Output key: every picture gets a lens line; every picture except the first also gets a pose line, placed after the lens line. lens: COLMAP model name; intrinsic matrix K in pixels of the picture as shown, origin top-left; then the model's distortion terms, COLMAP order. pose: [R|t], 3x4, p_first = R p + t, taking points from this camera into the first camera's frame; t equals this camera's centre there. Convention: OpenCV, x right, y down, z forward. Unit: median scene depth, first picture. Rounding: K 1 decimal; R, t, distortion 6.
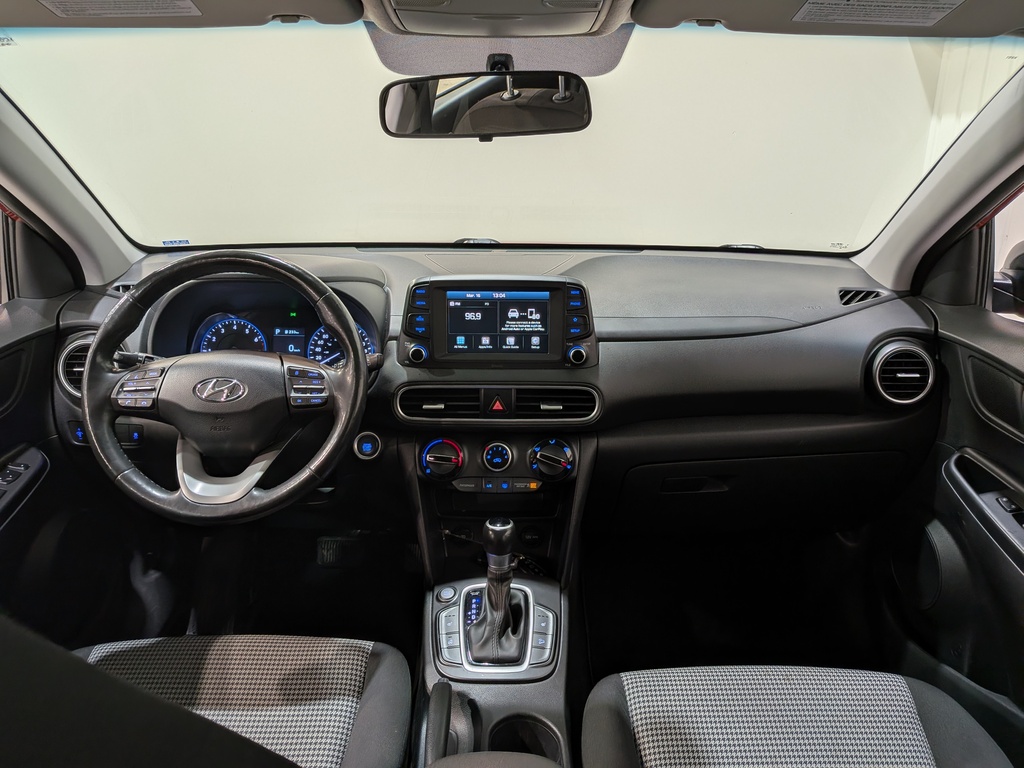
lens RADIAL K [[747.9, 0, 510.5], [0, 747.9, 382.9], [0, 0, 1]] dist [0.049811, -0.083978]
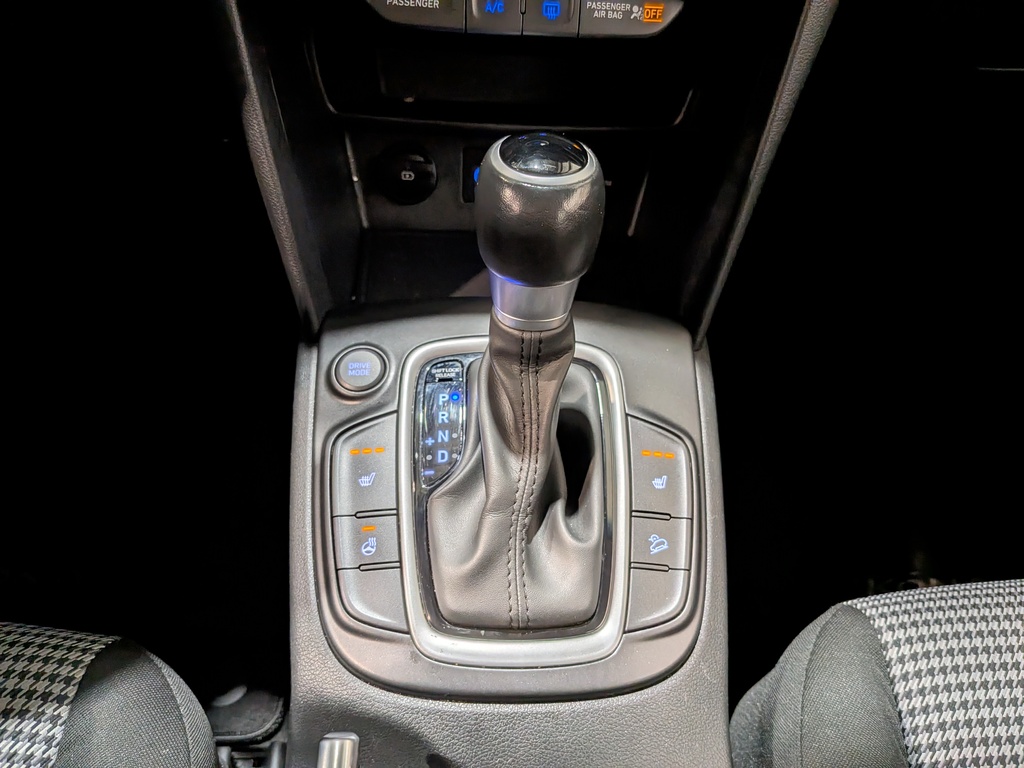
lens RADIAL K [[747.9, 0, 528.9], [0, 747.9, 406.5], [0, 0, 1]] dist [0.049811, -0.083978]
pose [[0.997148, 0.013294, 0.074294, -0.034560], [-0.050365, 0.850331, 0.523832, 0.118368], [-0.056210, -0.526080, 0.848576, 0.695465]]
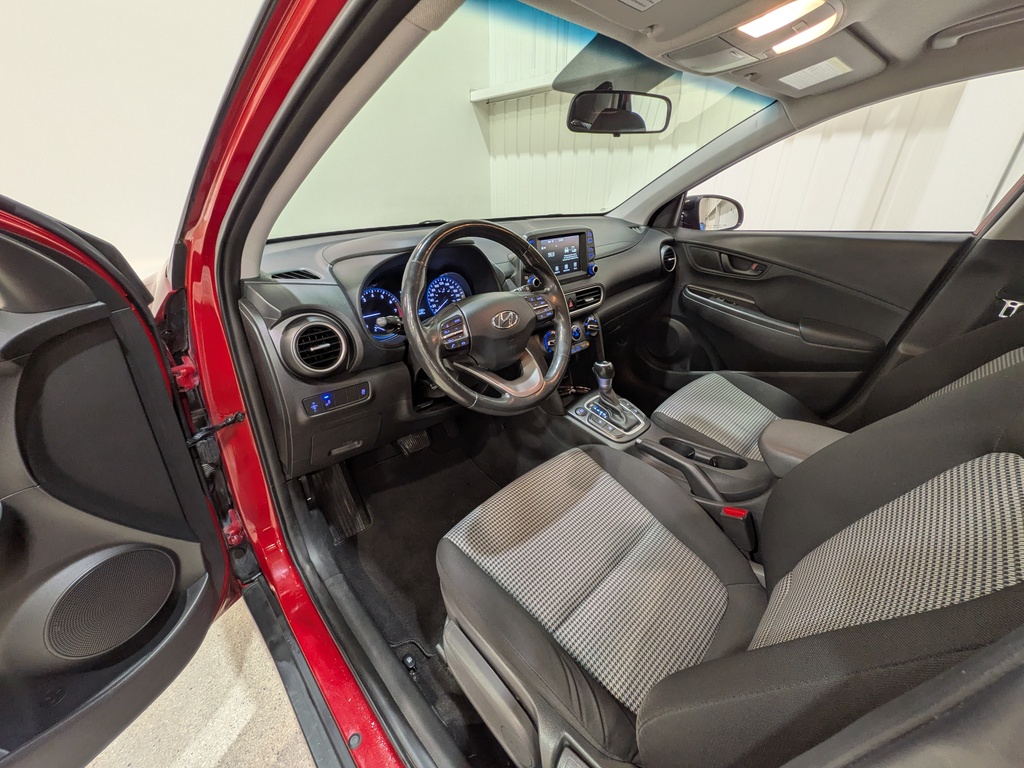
lens RADIAL K [[410.9, 0, 517.2], [0, 410.9, 381.8], [0, 0, 1]] dist [0.003063, 0.000242]
pose [[0.719386, -0.314386, 0.619391, -0.769798], [0.222508, 0.949022, 0.223267, -0.041121], [-0.658007, -0.022795, 0.752666, 0.347594]]
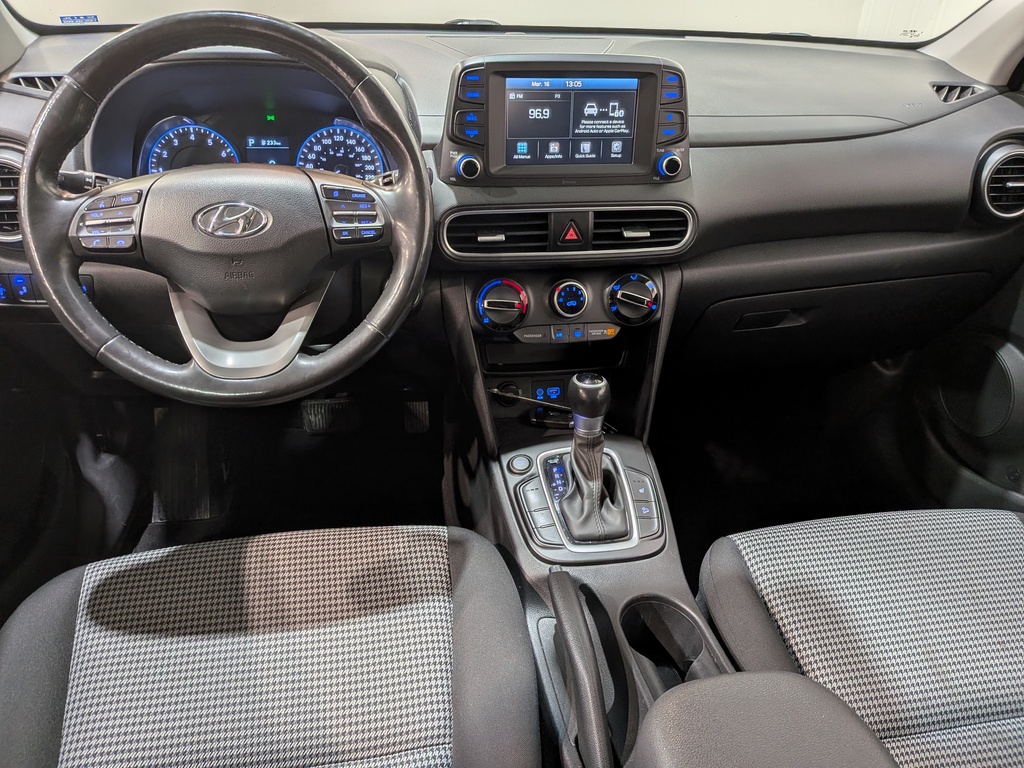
lens RADIAL K [[747.9, 0, 506.9], [0, 747.9, 389.7], [0, 0, 1]] dist [0.049811, -0.083978]
pose [[0.986744, -0.061872, 0.150026, -0.214709], [0.026473, 0.973456, 0.227340, 0.009025], [-0.160110, -0.220355, 0.962189, 0.209562]]
